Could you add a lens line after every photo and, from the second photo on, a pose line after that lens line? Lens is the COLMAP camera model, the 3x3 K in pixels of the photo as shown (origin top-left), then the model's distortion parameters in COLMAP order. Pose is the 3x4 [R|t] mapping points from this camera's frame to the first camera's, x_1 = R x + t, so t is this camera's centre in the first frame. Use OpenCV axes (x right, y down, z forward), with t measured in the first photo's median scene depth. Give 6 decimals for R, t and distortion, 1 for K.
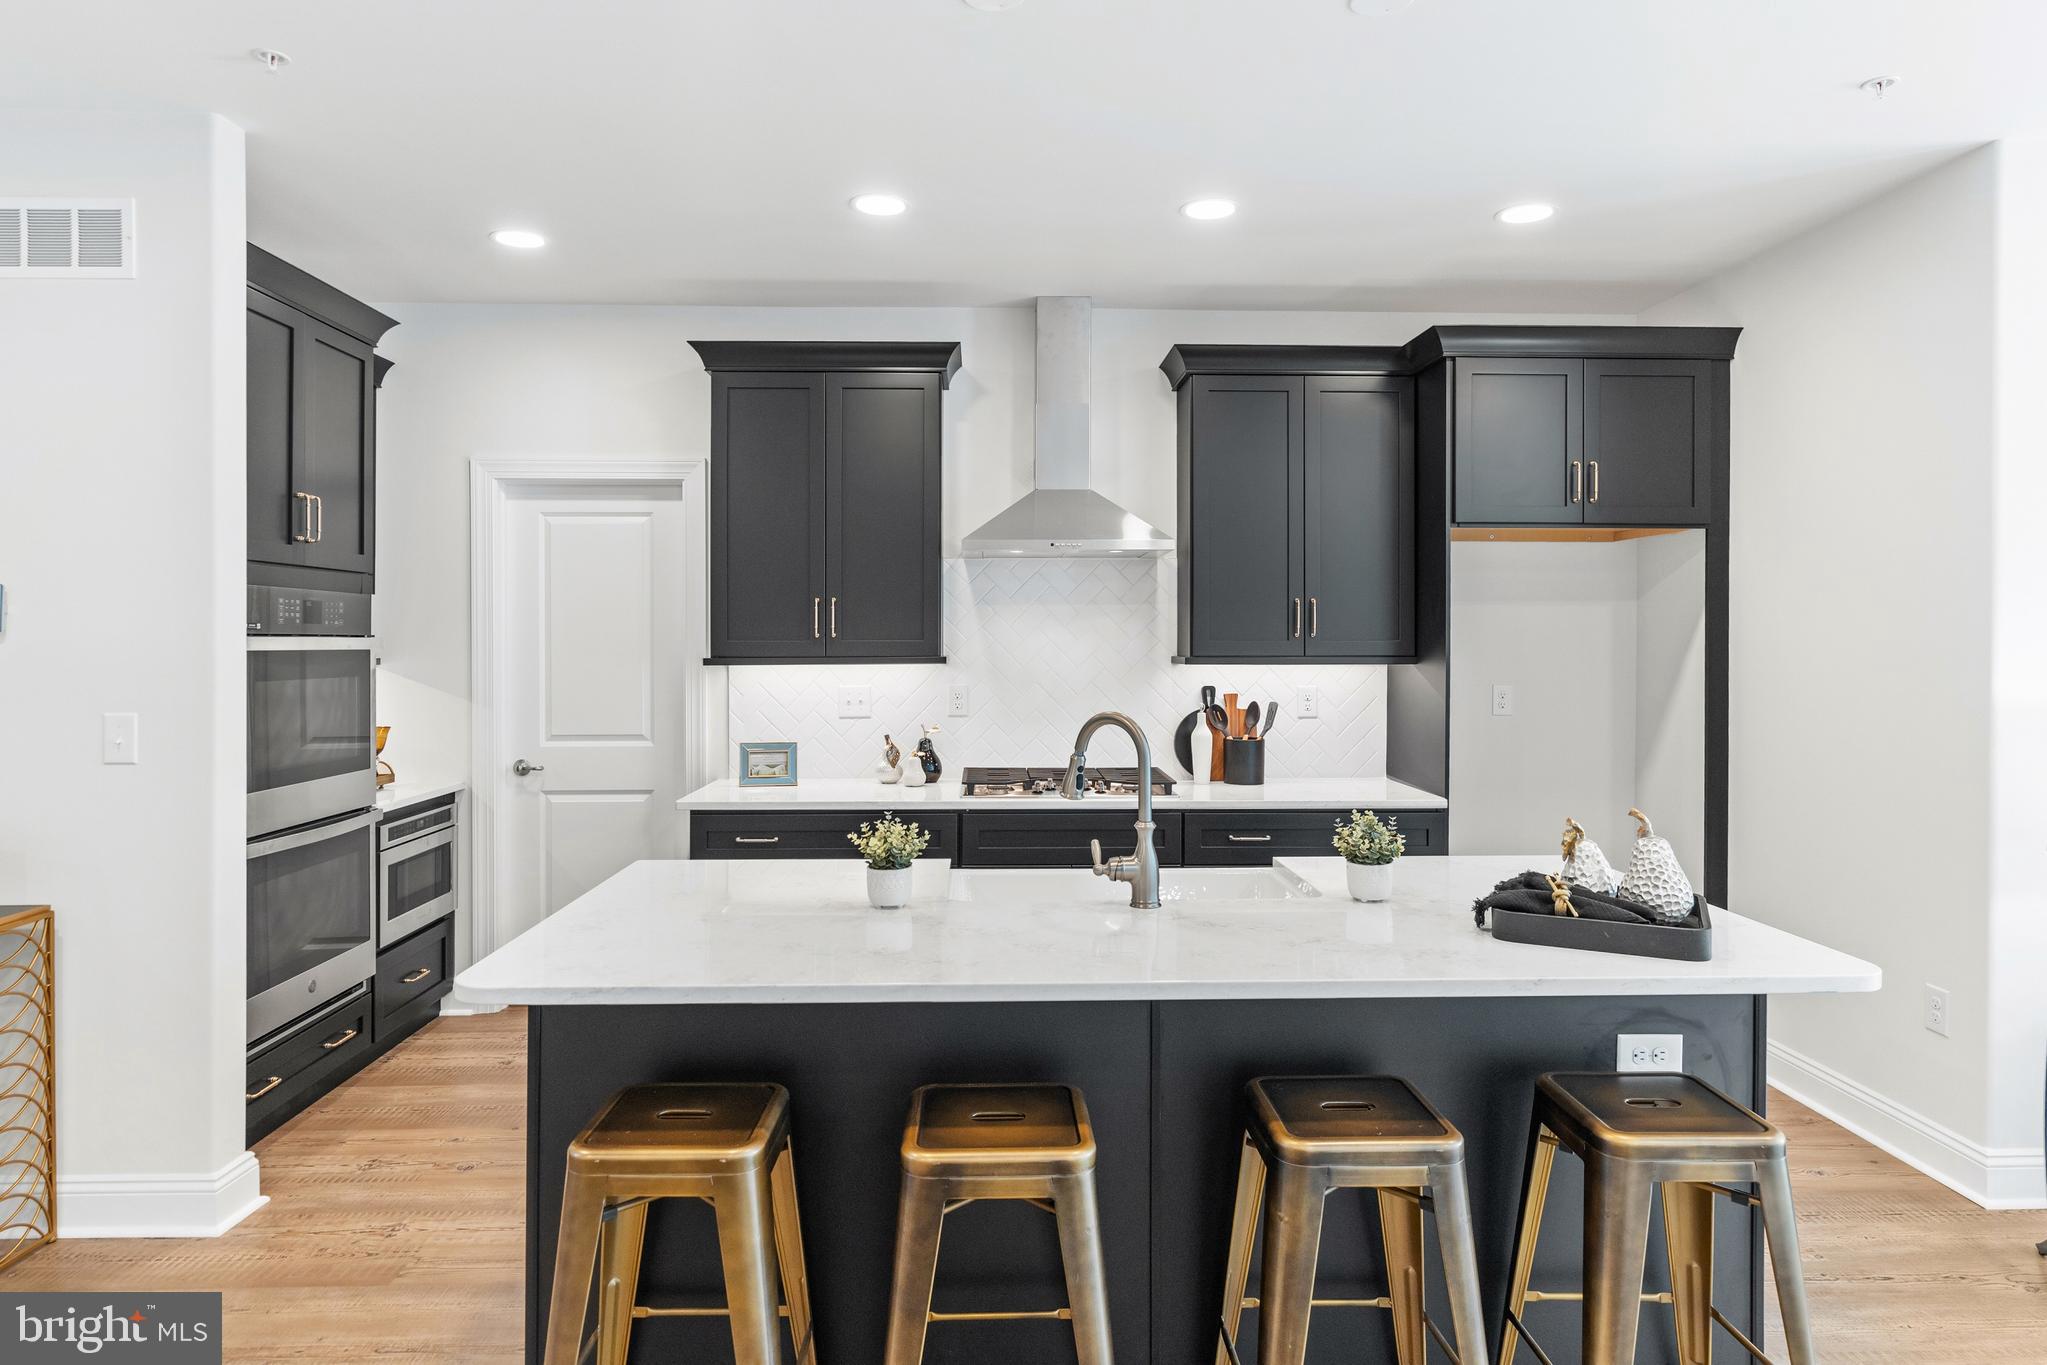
lens RADIAL K [[1244.9, 0, 1020.5], [0, 1244.9, 645.0], [0, 0, 1]] dist [-0.002881, -0.000415]
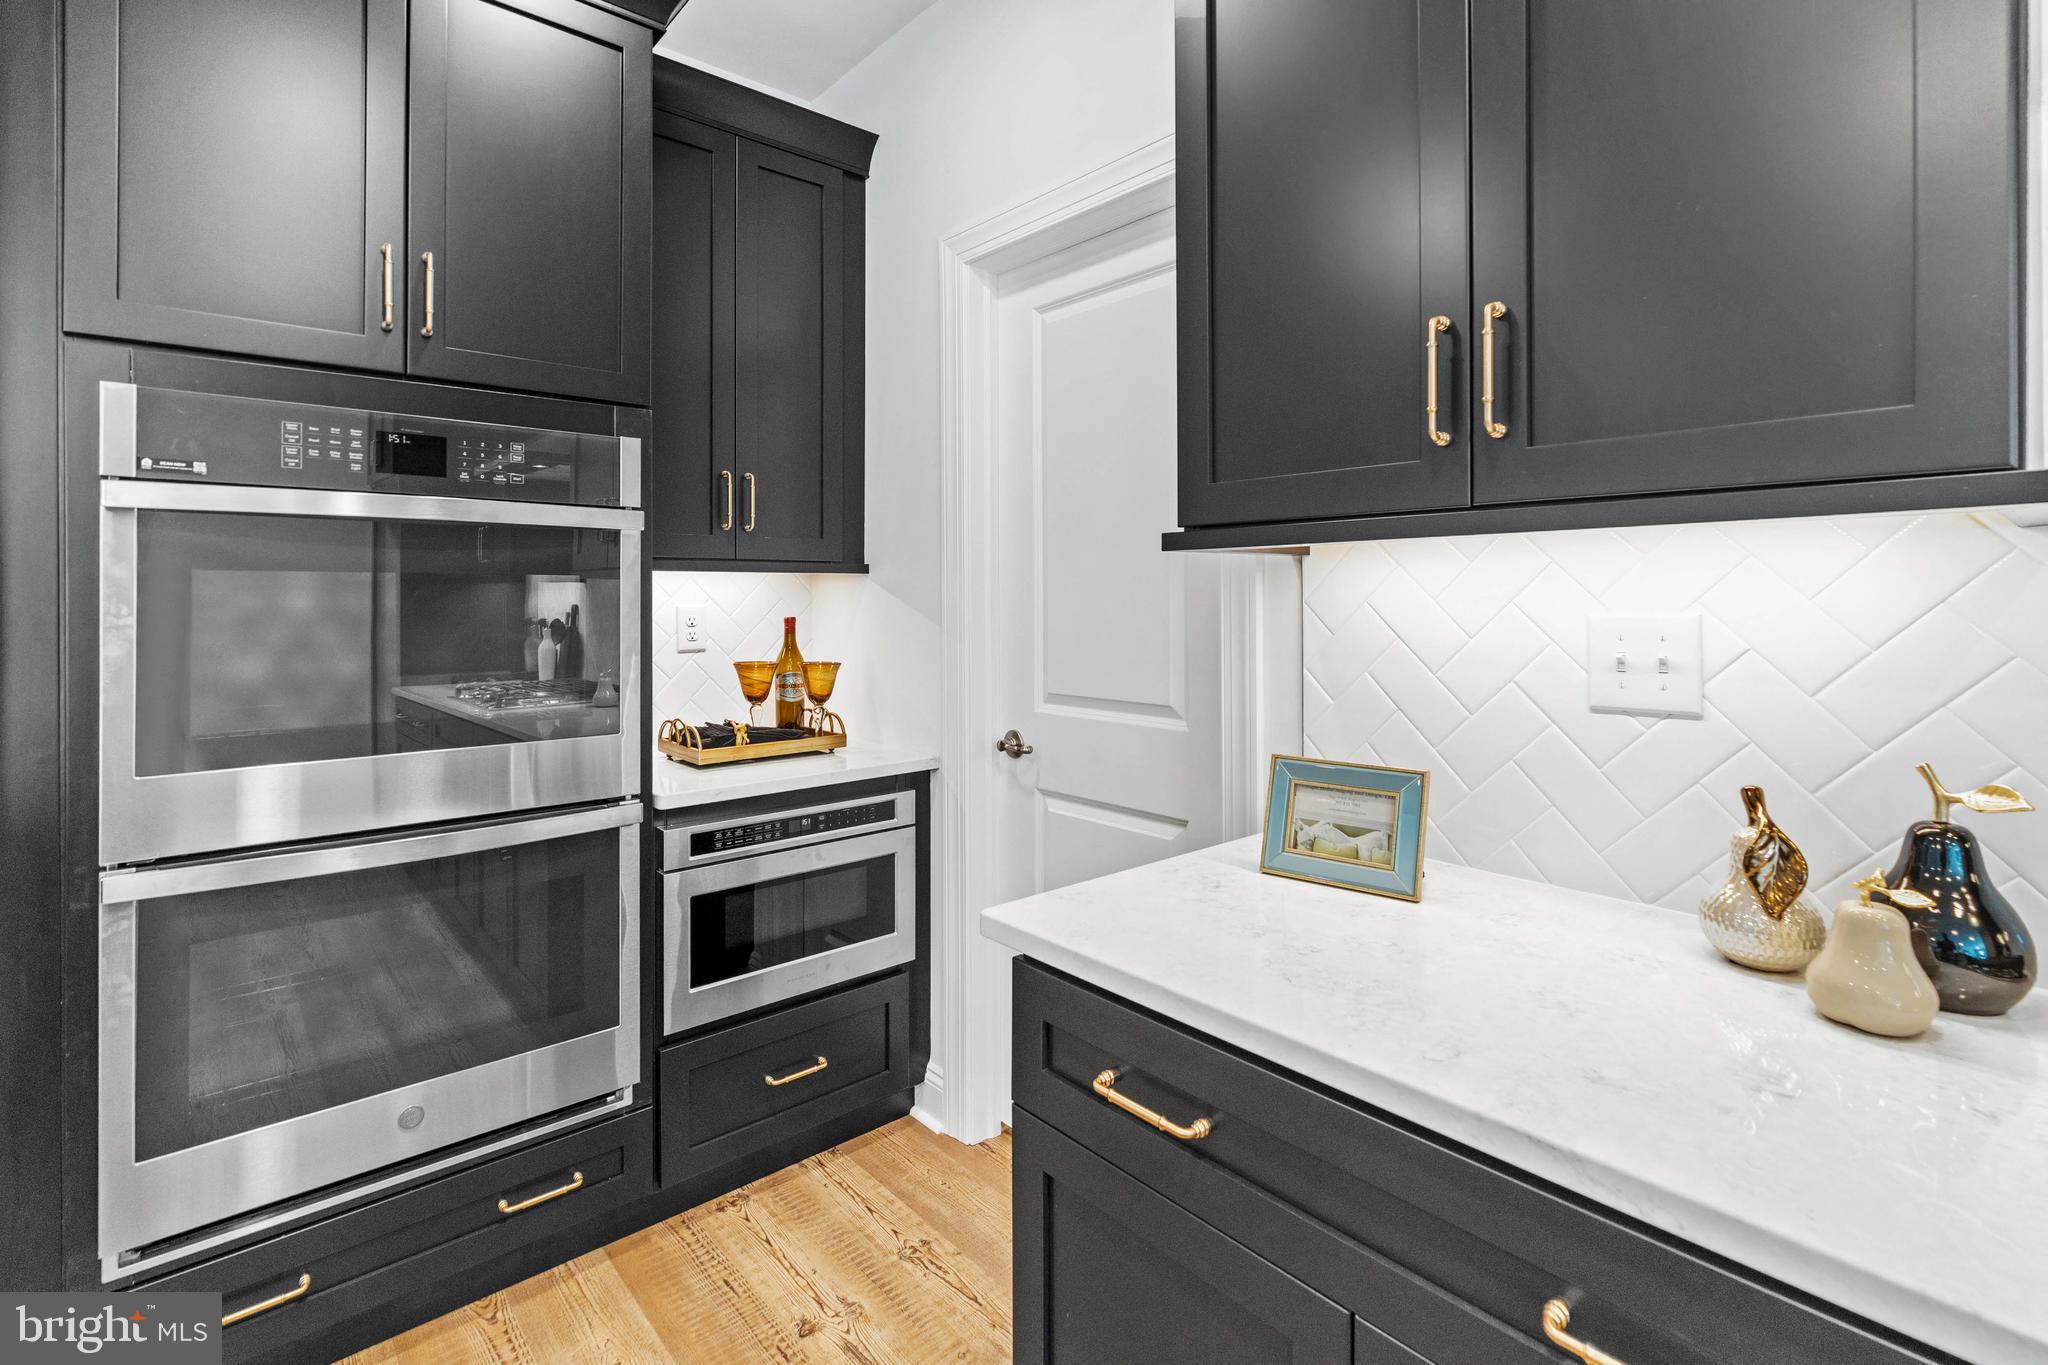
lens RADIAL K [[957.4, 0, 1027.0], [0, 957.4, 596.7], [0, 0, 1]] dist [-0.003957, -0.000260]
pose [[0.635445, -0.000069, -0.772146, -0.045995], [-0.002125, 0.999996, -0.001838, 0.030499], [0.772143, 0.002809, 0.635443, 0.750233]]
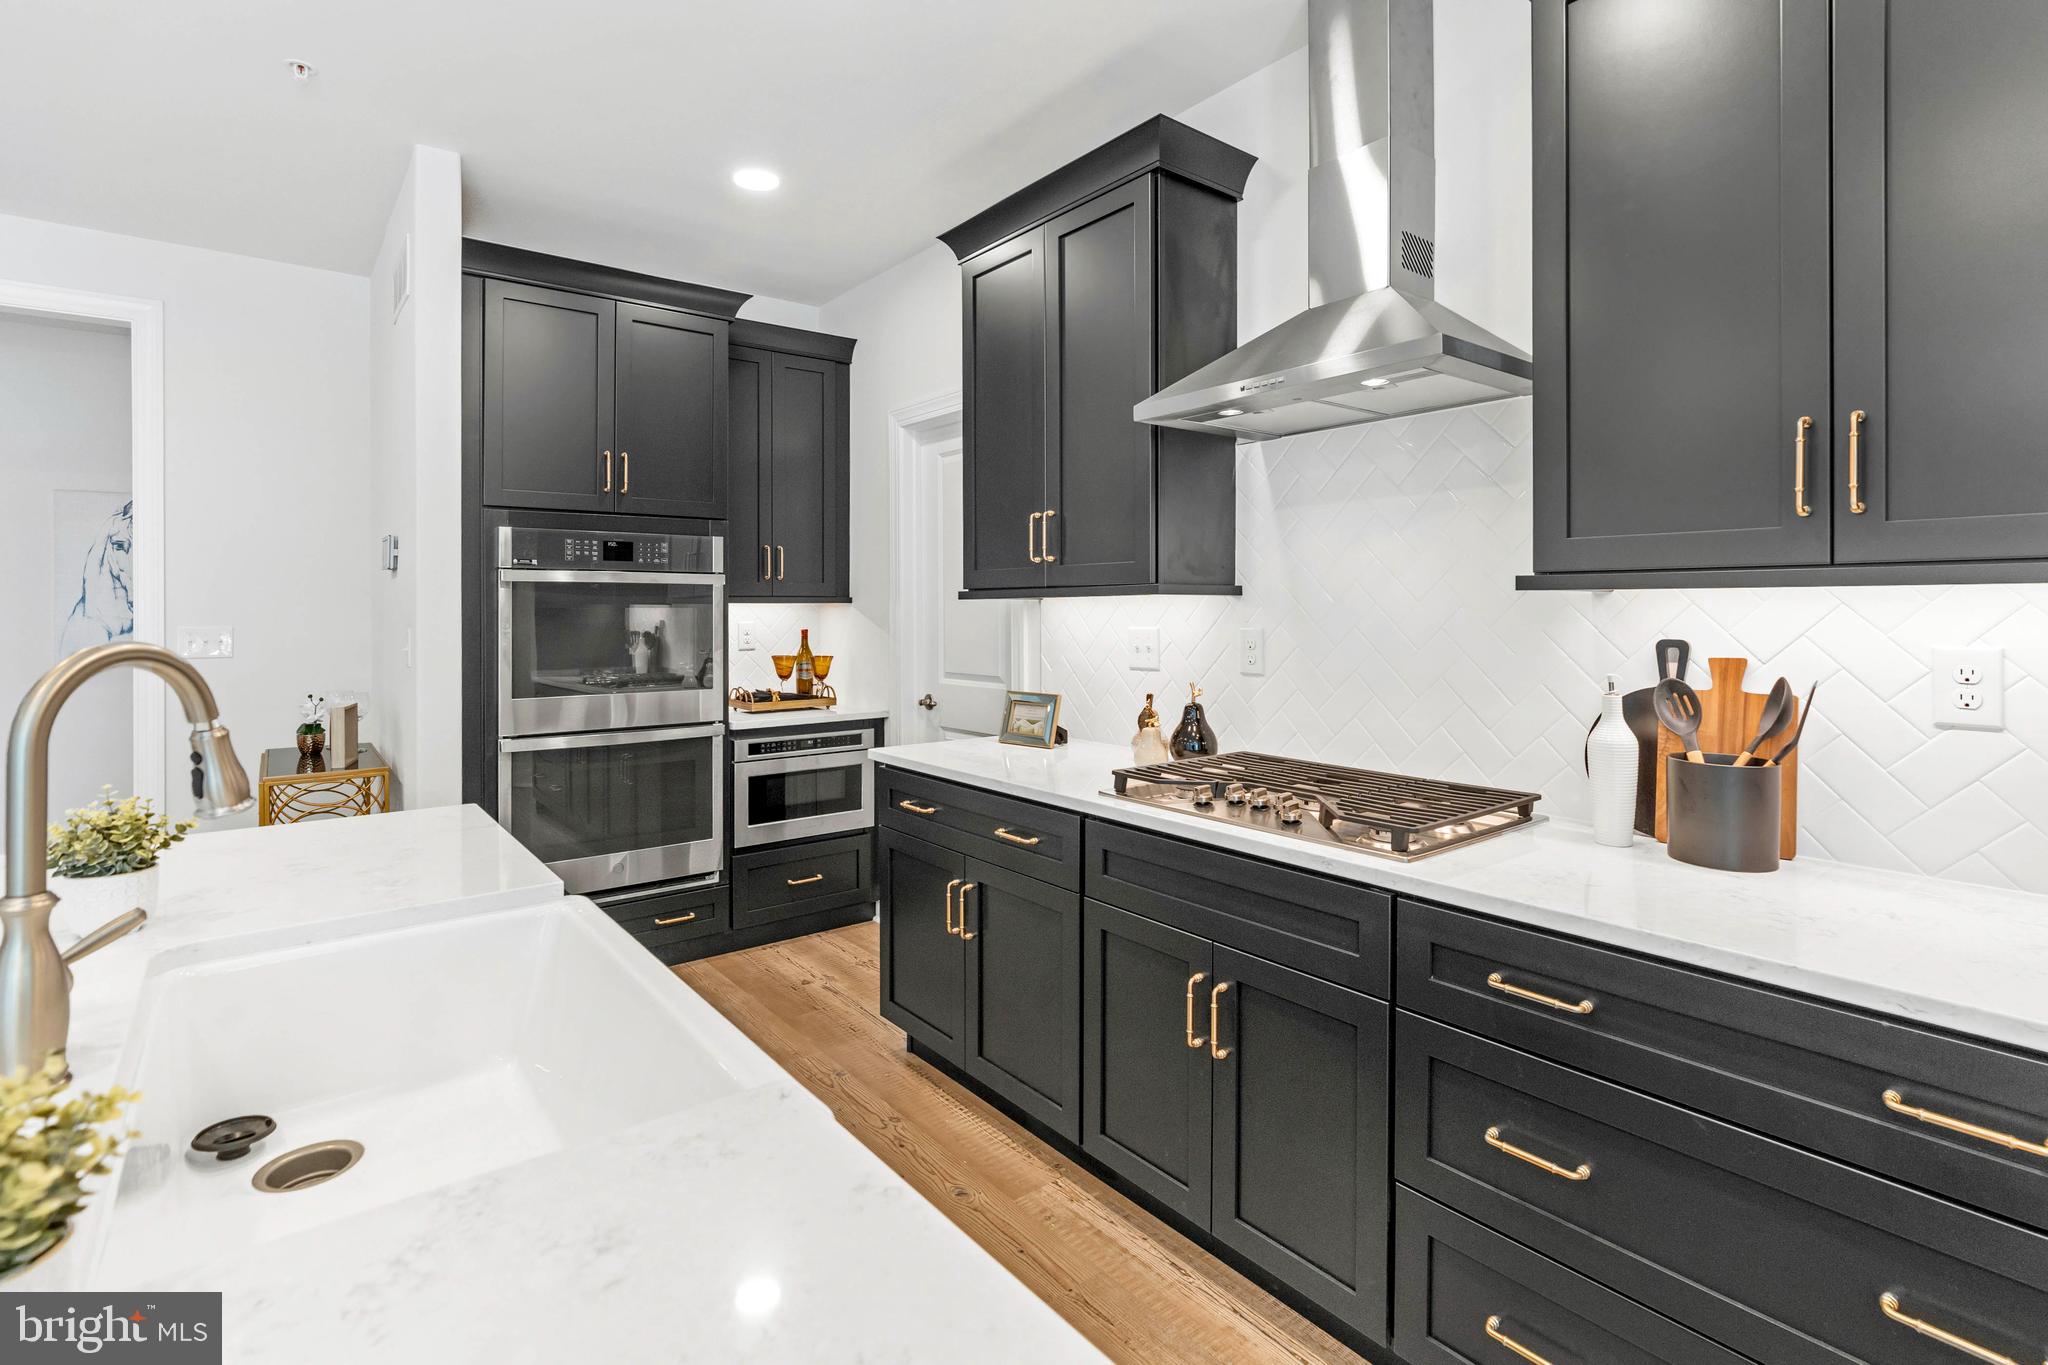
lens RADIAL K [[978.7, 0, 1021.1], [0, 978.7, 617.7], [0, 0, 1]] dist [0.003358, 0.000395]
pose [[0.592724, 0.007152, -0.805374, 0.319448], [-0.002826, 0.999973, 0.006799, 0.023424], [0.805401, -0.001754, 0.592728, 0.605952]]
